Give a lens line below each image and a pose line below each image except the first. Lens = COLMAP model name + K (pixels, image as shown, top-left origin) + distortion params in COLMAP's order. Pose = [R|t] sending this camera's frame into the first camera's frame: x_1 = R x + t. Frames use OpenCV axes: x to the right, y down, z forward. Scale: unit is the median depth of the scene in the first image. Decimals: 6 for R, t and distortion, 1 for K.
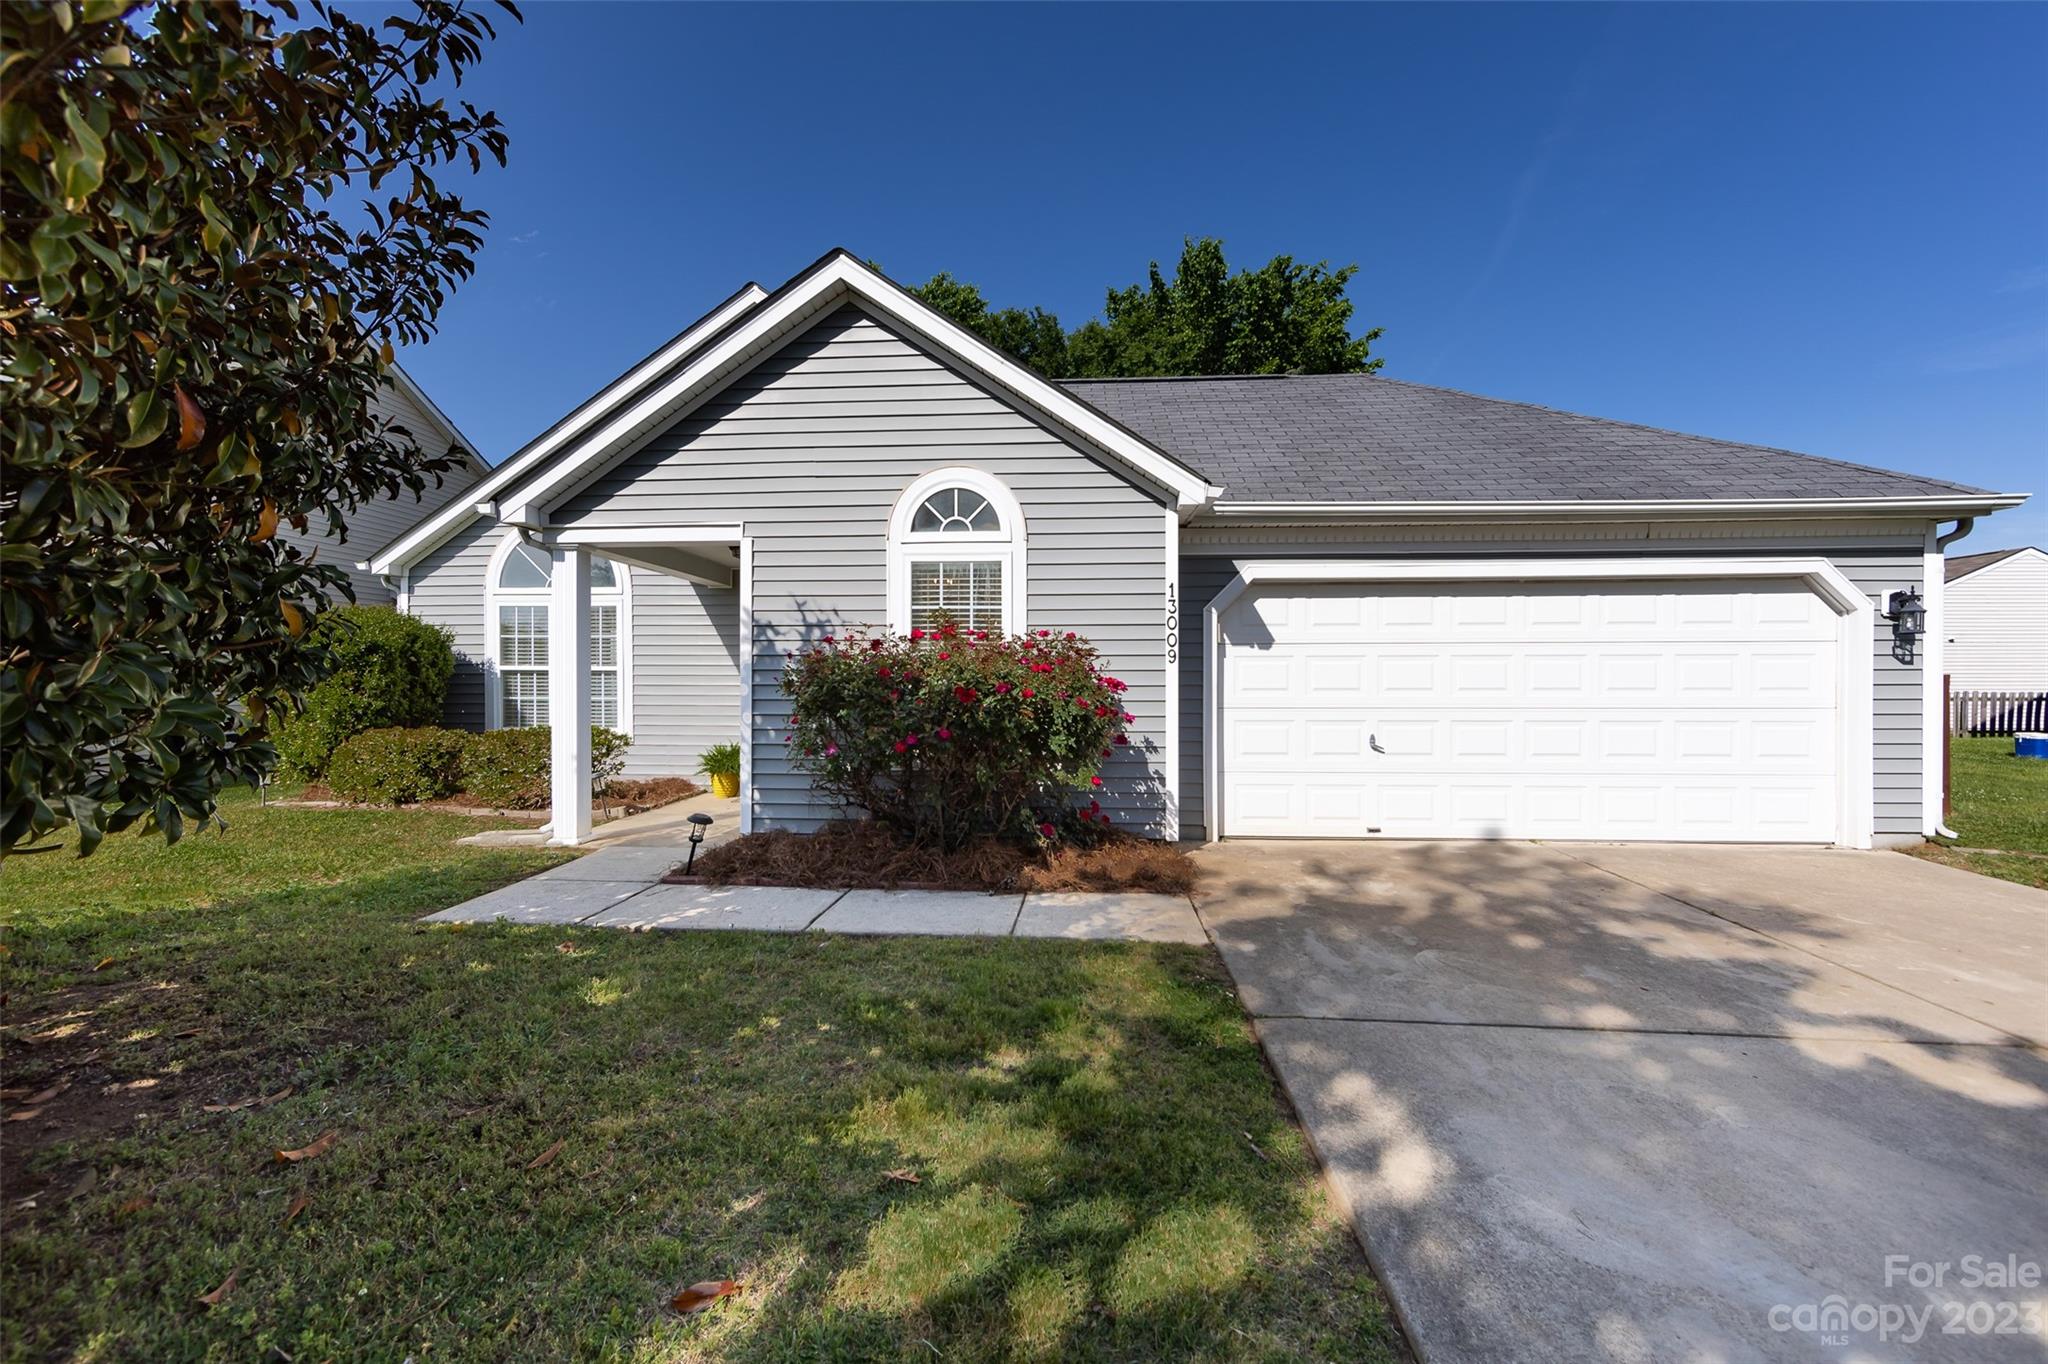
lens RADIAL K [[812.0, 0, 1027.3], [0, 812.0, 684.2], [0, 0, 1]] dist [-0.001669, -0.000752]
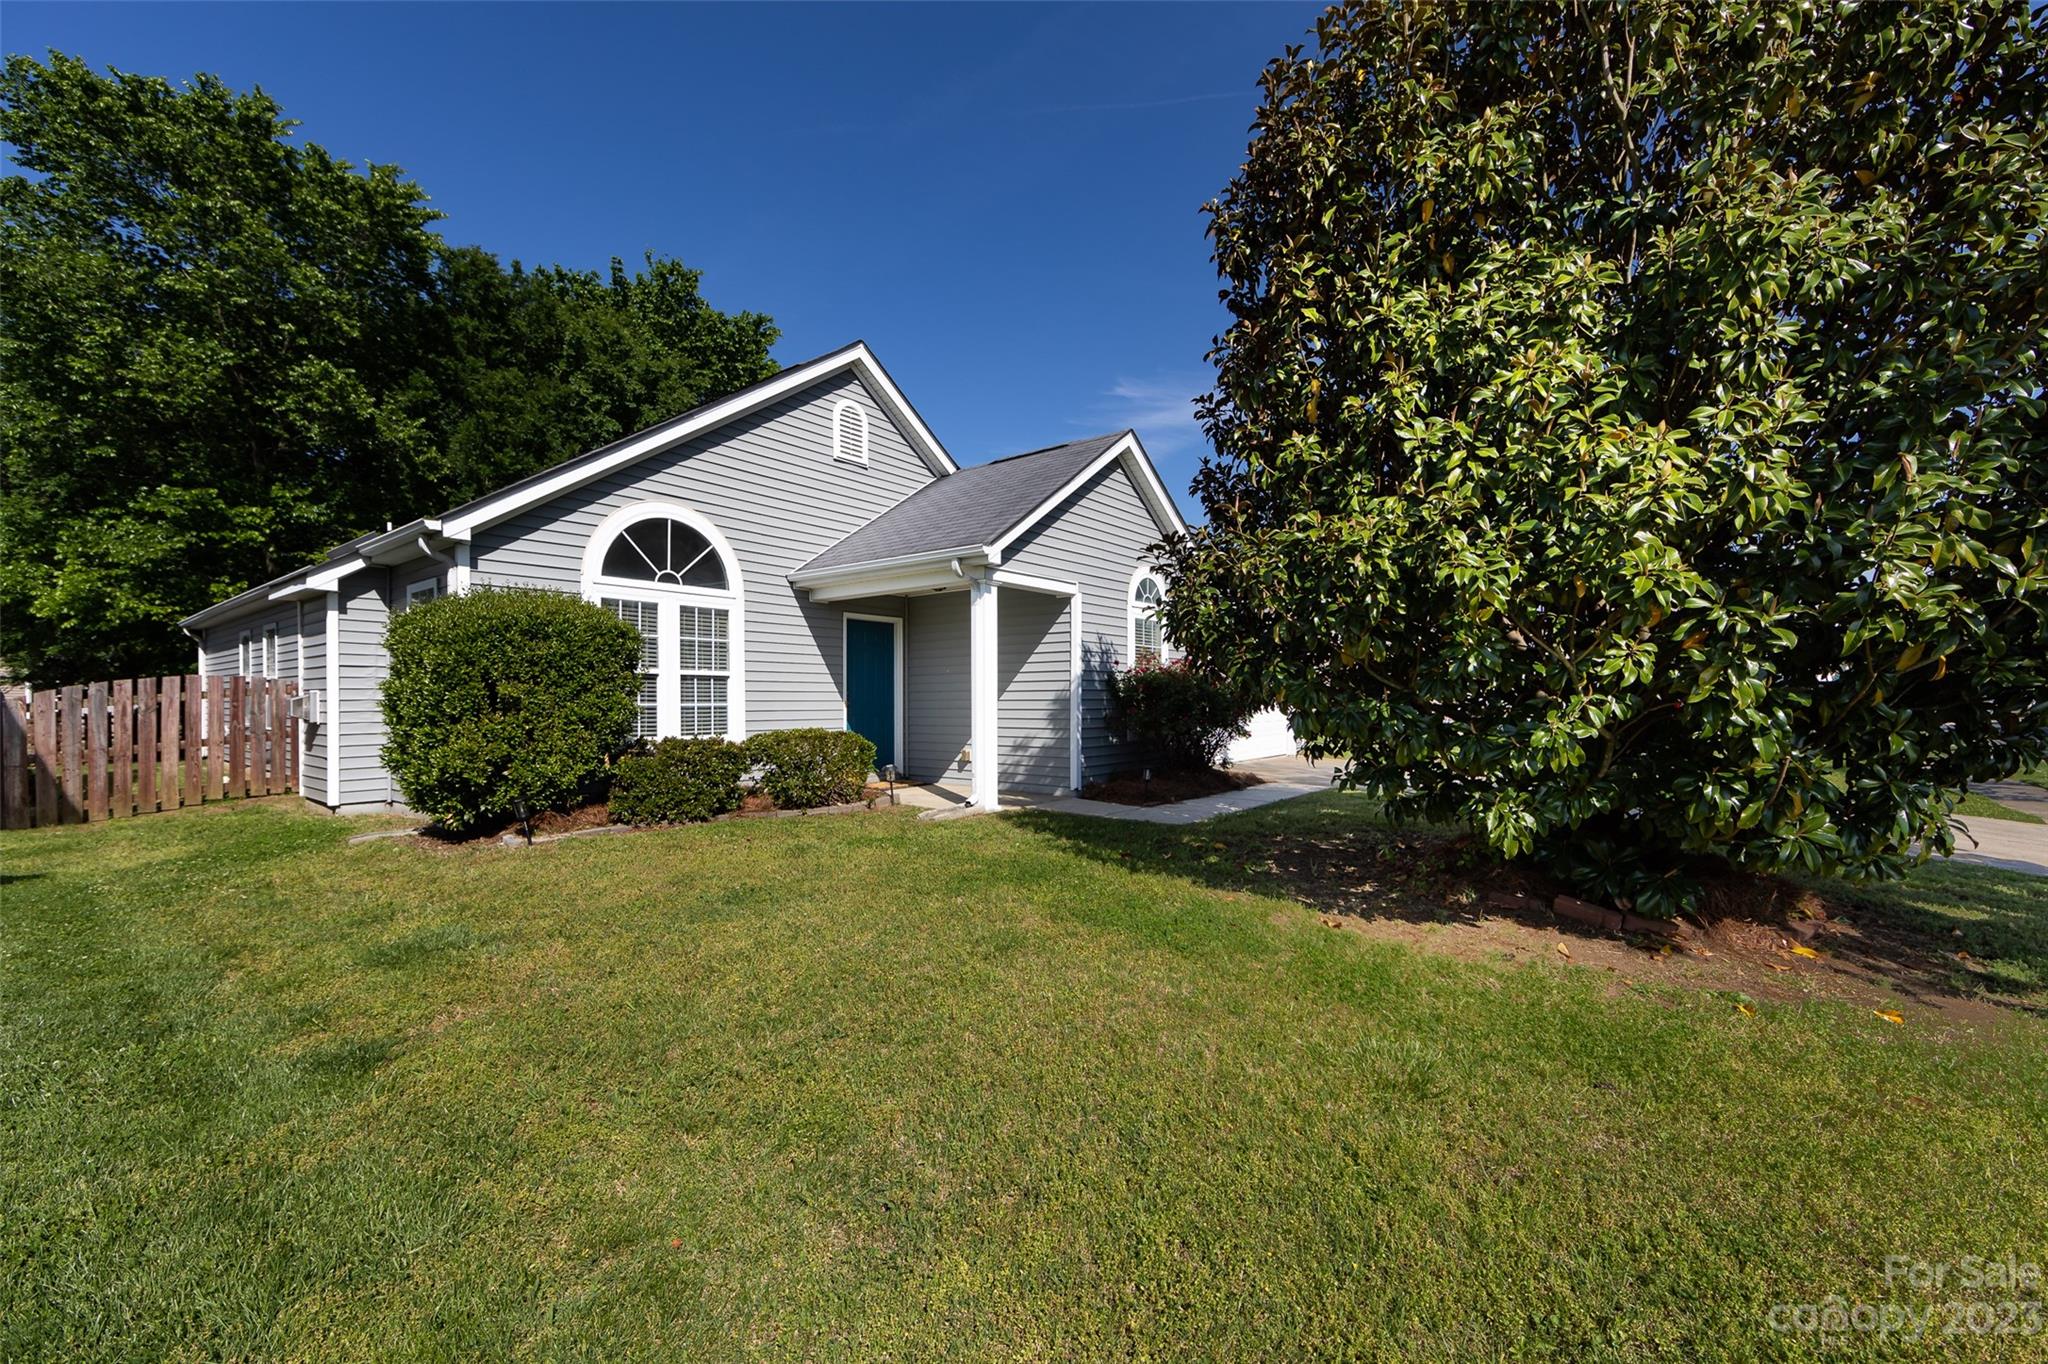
lens RADIAL K [[812.0, 0, 1033.2], [0, 812.0, 685.9], [0, 0, 1]] dist [-0.001669, -0.000752]
pose [[0.533195, -0.001165, 0.845992, -1.666517], [0.002059, 0.999998, 0.000079, -0.006056], [-0.845990, 0.001700, 0.533196, 0.253240]]
